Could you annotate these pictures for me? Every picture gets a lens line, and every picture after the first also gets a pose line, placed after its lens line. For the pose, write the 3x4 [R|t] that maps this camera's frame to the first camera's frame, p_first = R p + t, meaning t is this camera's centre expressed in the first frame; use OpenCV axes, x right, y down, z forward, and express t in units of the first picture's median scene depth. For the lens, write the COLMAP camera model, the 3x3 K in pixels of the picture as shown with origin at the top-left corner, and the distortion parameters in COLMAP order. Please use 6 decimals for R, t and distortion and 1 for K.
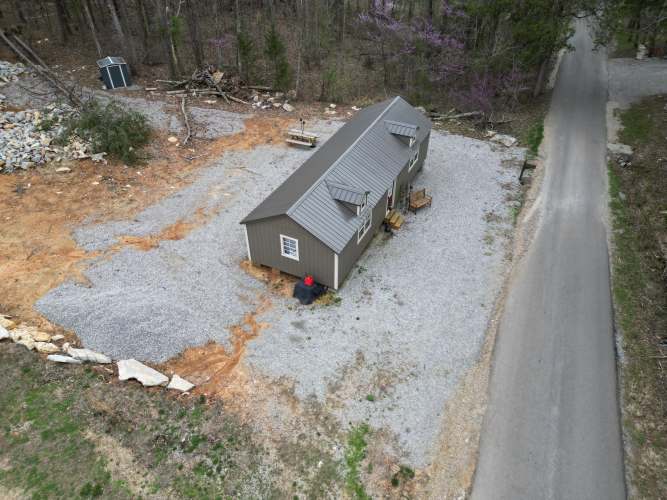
lens RADIAL K [[465.0, 0, 332.5], [0, 465.0, 251.1], [0, 0, 1]] dist [0.072315, -0.068684]
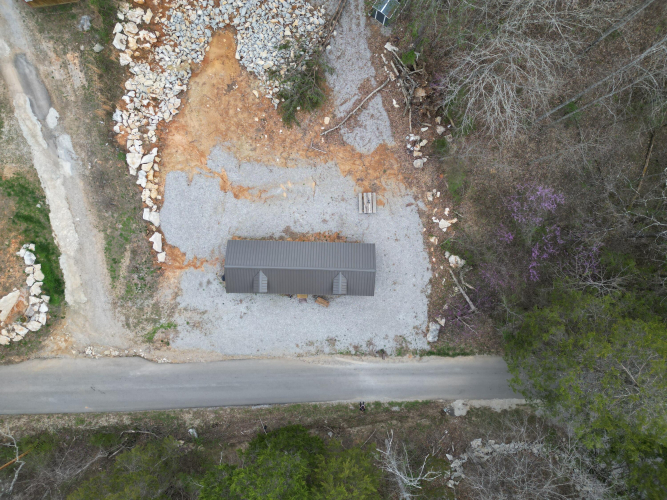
lens RADIAL K [[465.0, 0, 332.5], [0, 465.0, 251.1], [0, 0, 1]] dist [0.072315, -0.068684]
pose [[0.413939, 0.910296, 0.004041, 0.030215], [-0.593286, 0.266413, 0.759629, -1.920632], [0.690410, -0.316837, 0.650344, -0.042791]]
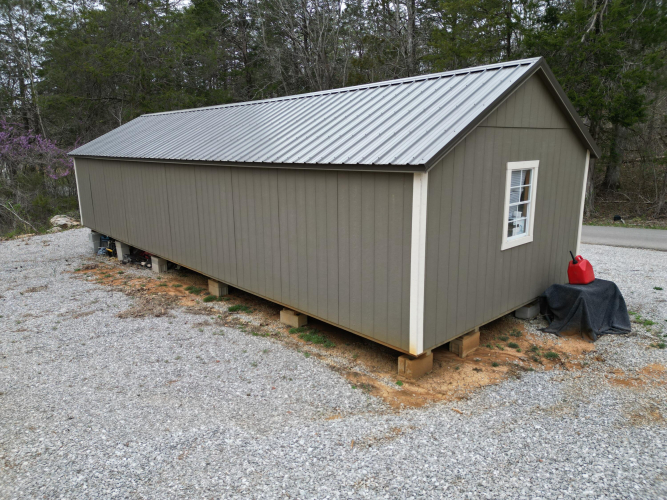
lens RADIAL K [[465.0, 0, 332.5], [0, 465.0, 251.1], [0, 0, 1]] dist [0.072315, -0.068684]
pose [[0.370105, -0.210820, 0.904753, -0.440678], [0.606107, 0.792869, -0.063190, -0.039646], [-0.704029, 0.571764, 0.421224, 0.972189]]
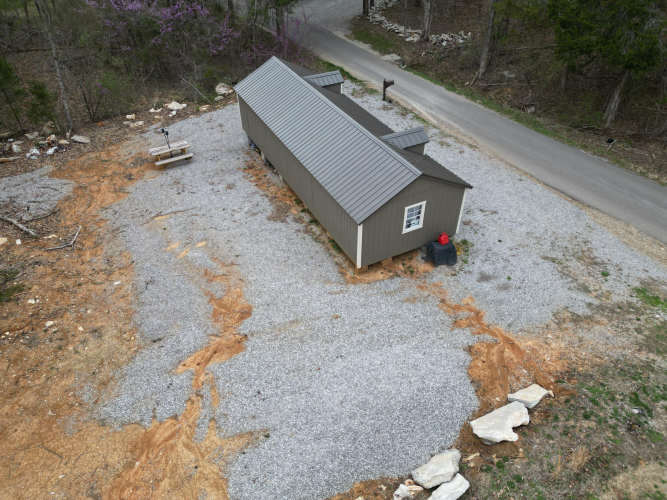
lens RADIAL K [[465.0, 0, 332.5], [0, 465.0, 251.1], [0, 0, 1]] dist [0.072315, -0.068684]
pose [[0.601640, -0.520025, 0.606302, -0.720951], [0.519874, 0.831206, 0.197048, -0.198626], [-0.606432, 0.196649, 0.770435, 0.452502]]
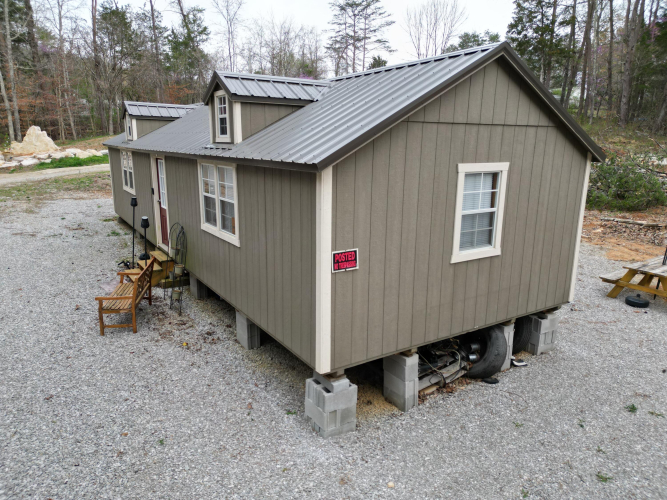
lens RADIAL K [[465.0, 0, 332.5], [0, 465.0, 251.1], [0, 0, 1]] dist [0.072315, -0.068684]
pose [[0.531732, -0.187064, 0.825995, -0.379305], [0.547701, 0.819857, -0.166908, 0.010909], [-0.645975, 0.541149, 0.538400, 0.916716]]
